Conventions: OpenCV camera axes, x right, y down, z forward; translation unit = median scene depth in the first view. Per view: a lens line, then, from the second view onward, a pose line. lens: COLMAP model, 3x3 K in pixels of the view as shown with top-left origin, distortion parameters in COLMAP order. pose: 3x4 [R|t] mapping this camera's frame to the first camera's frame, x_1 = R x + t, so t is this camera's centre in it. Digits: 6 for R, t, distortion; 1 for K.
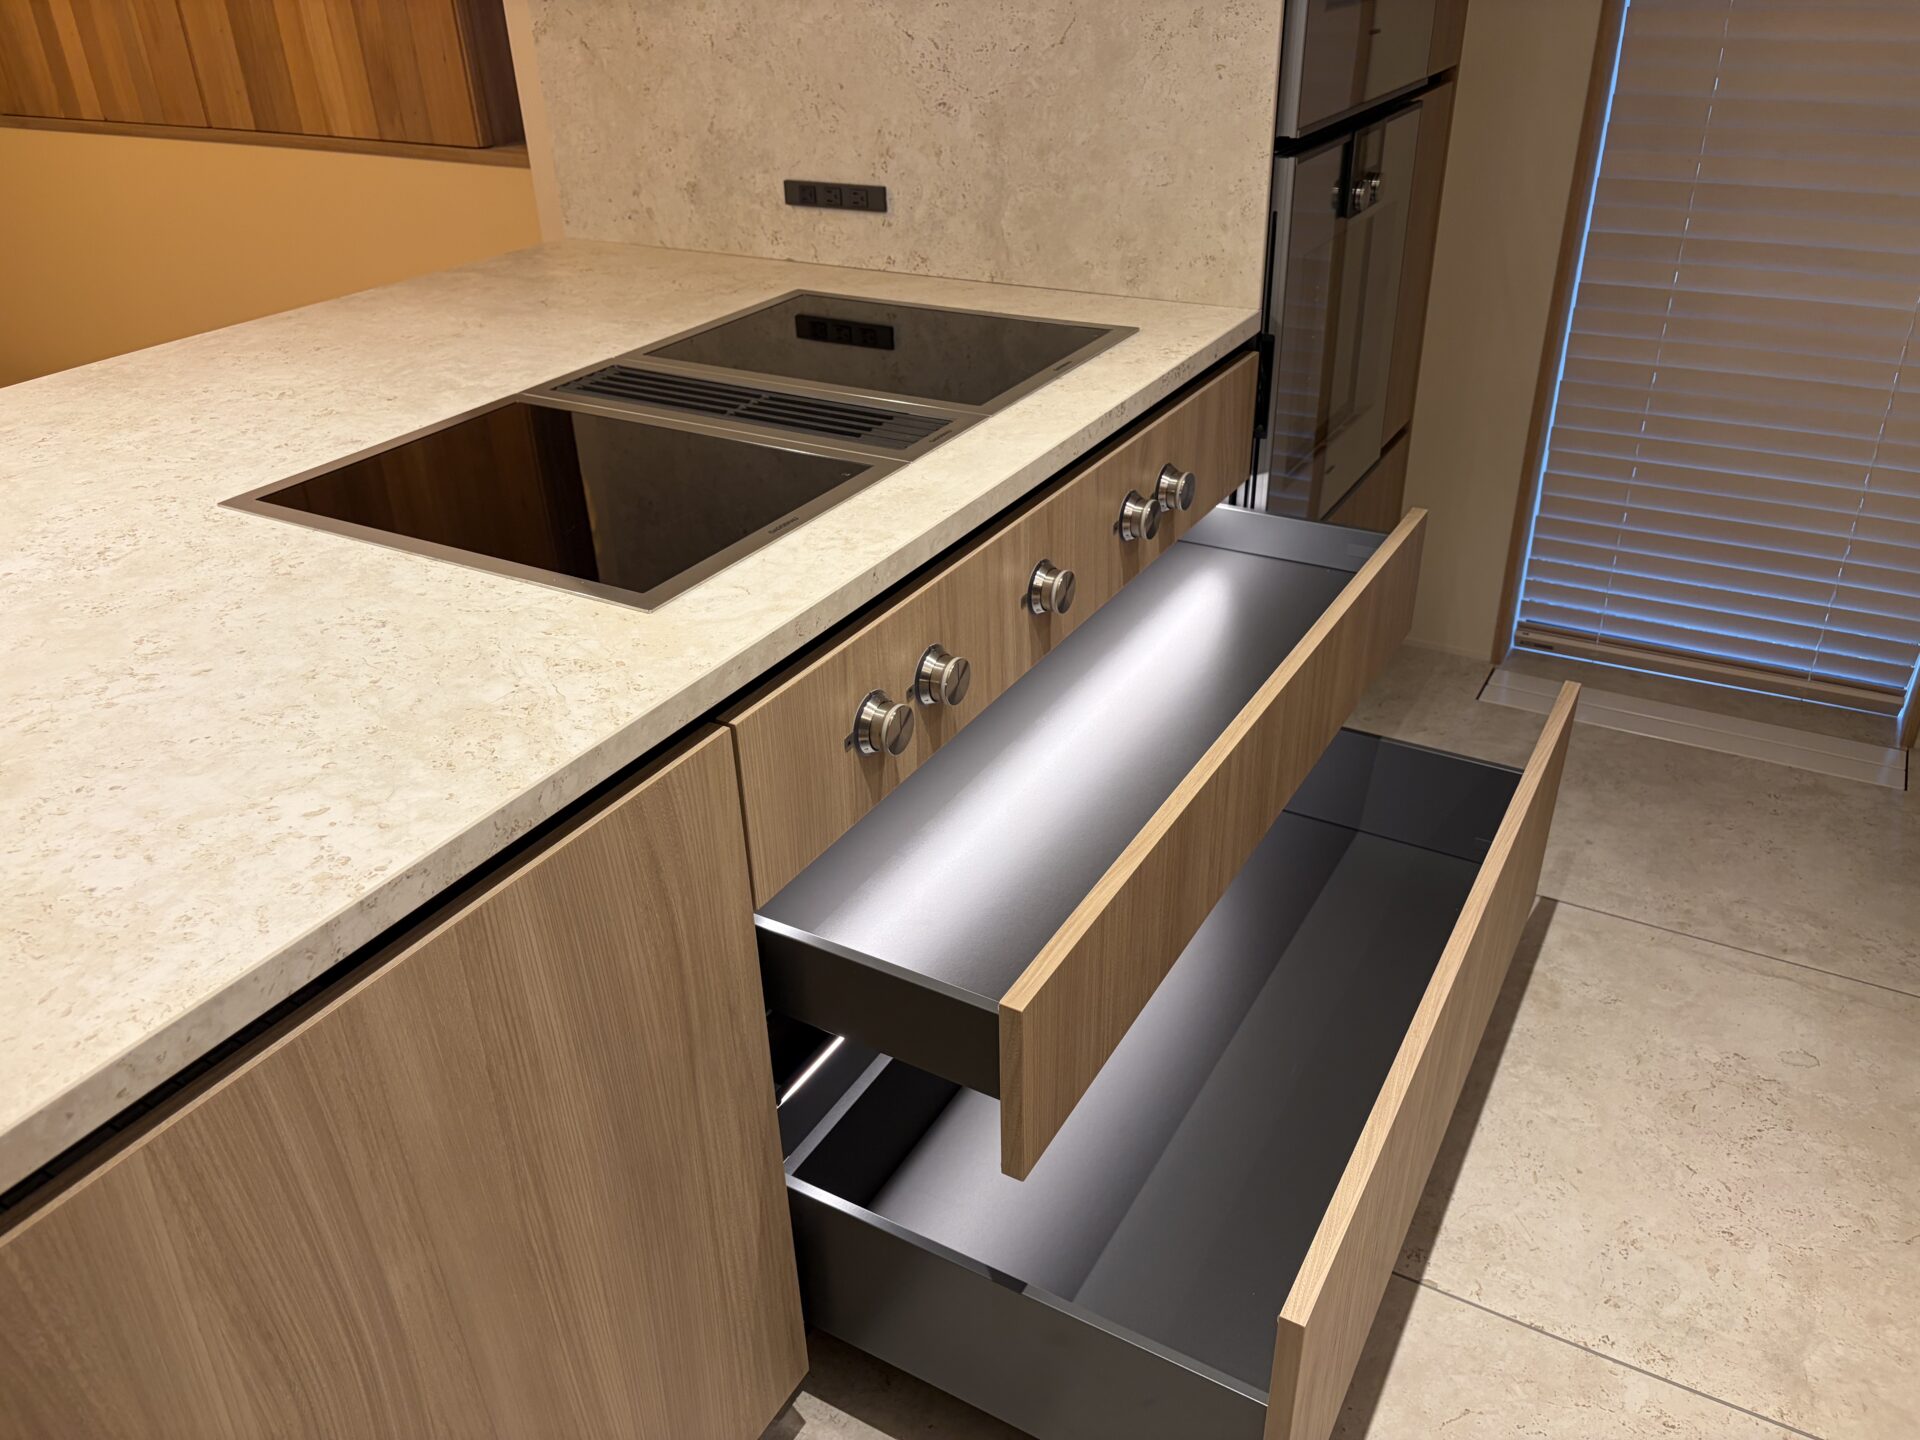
lens RADIAL K [[1460.9, 0, 963.9], [0, 1460.9, 708.5], [0, 0, 1]] dist [0.059262, -0.070566]
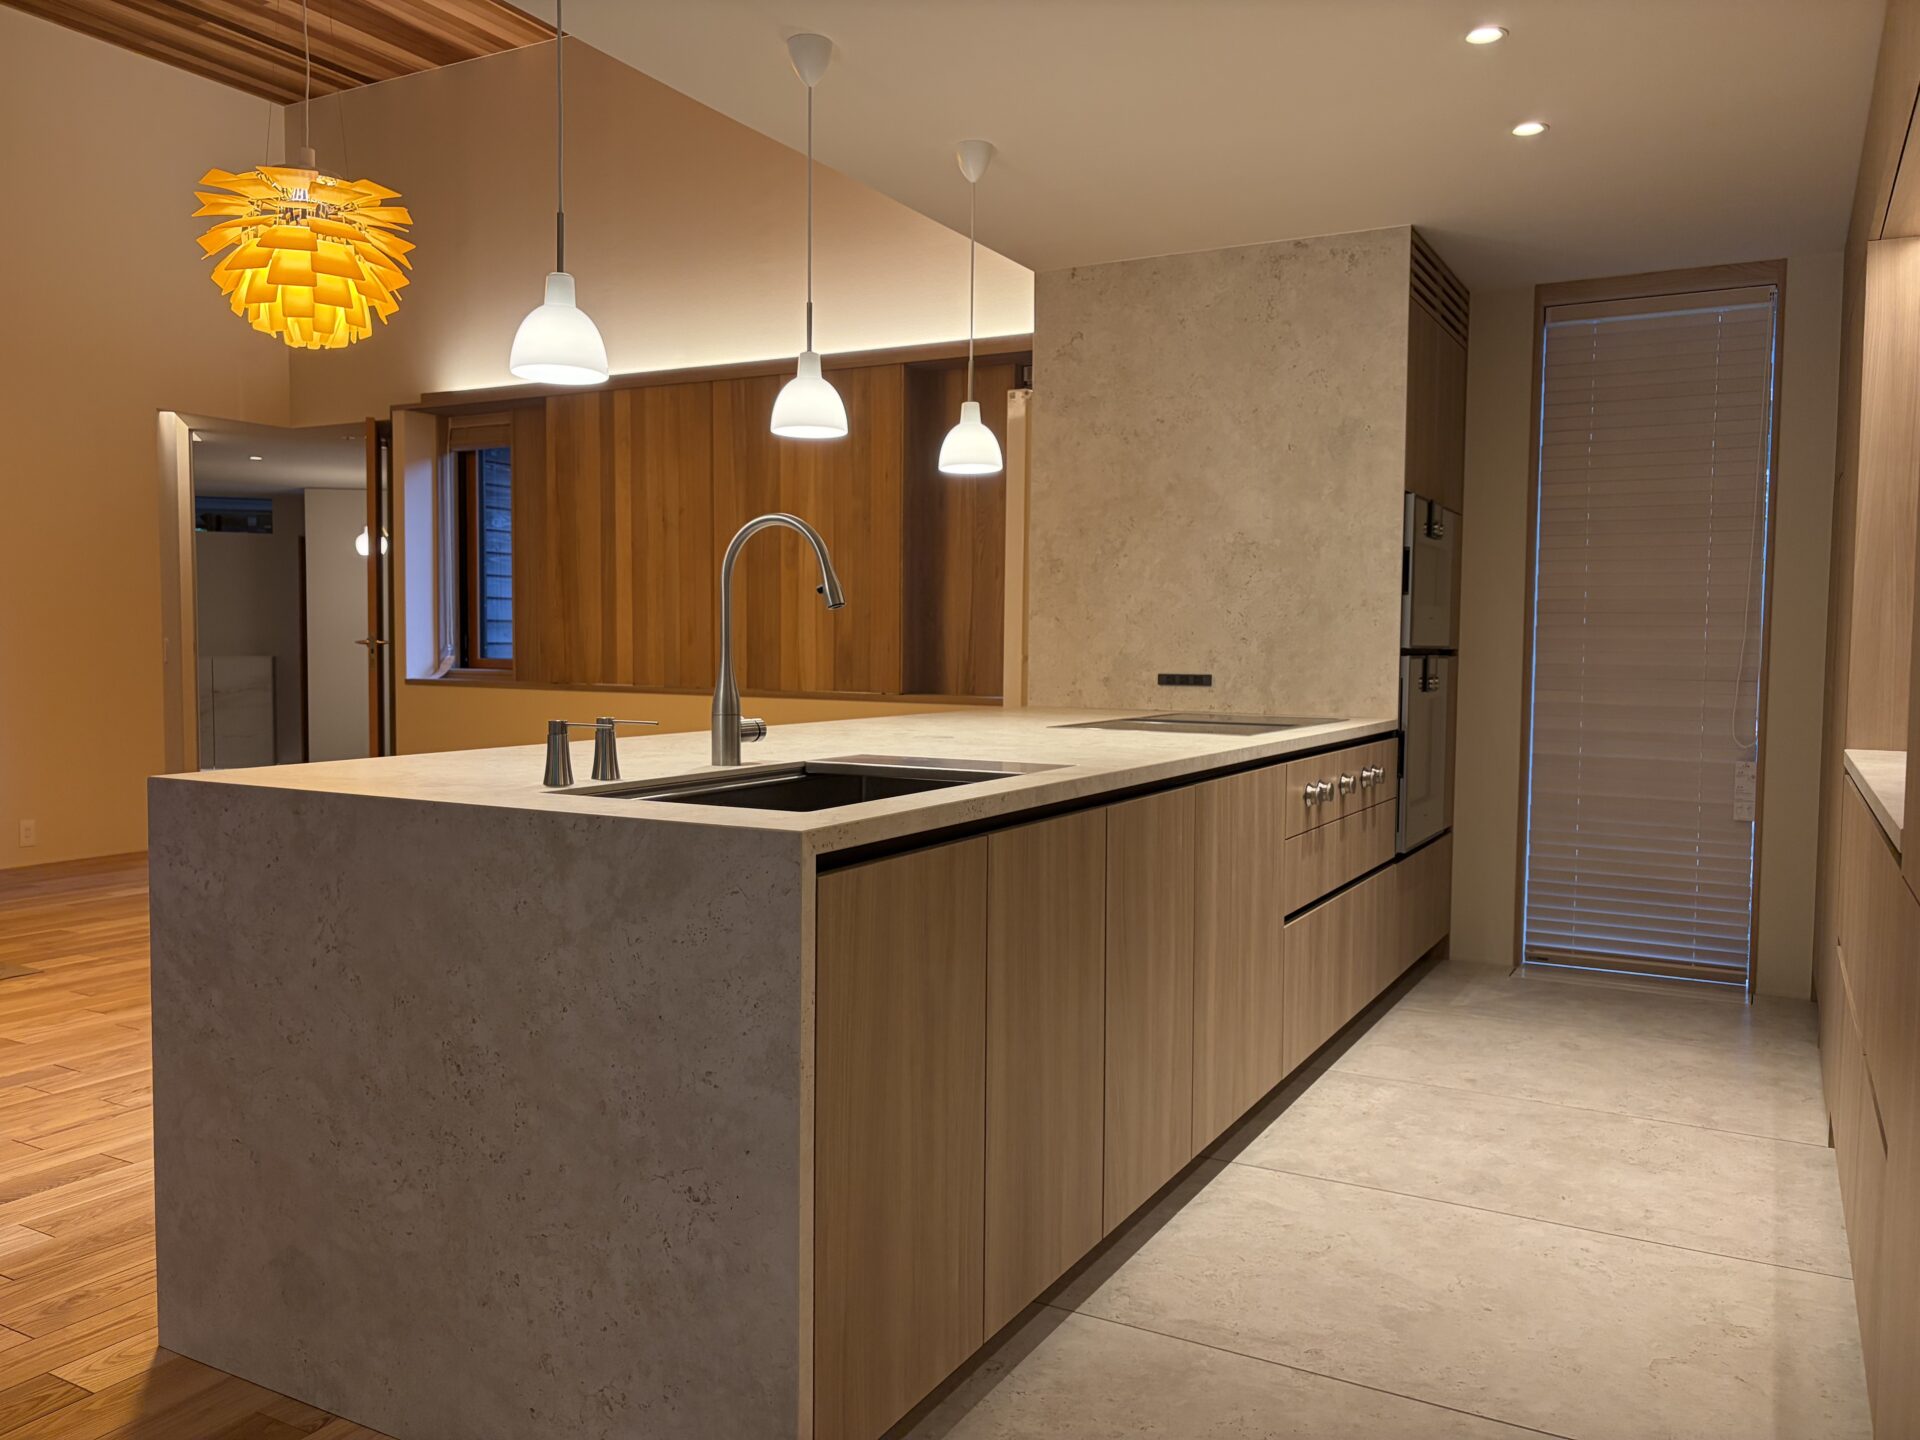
lens RADIAL K [[1460.9, 0, 953.8], [0, 1460.9, 717.7], [0, 0, 1]] dist [0.059262, -0.070566]
pose [[0.999075, 0.037848, 0.020425, -0.479264], [-0.025055, 0.898209, -0.438853, 0.668789], [-0.034956, 0.437935, 0.898327, -0.916151]]
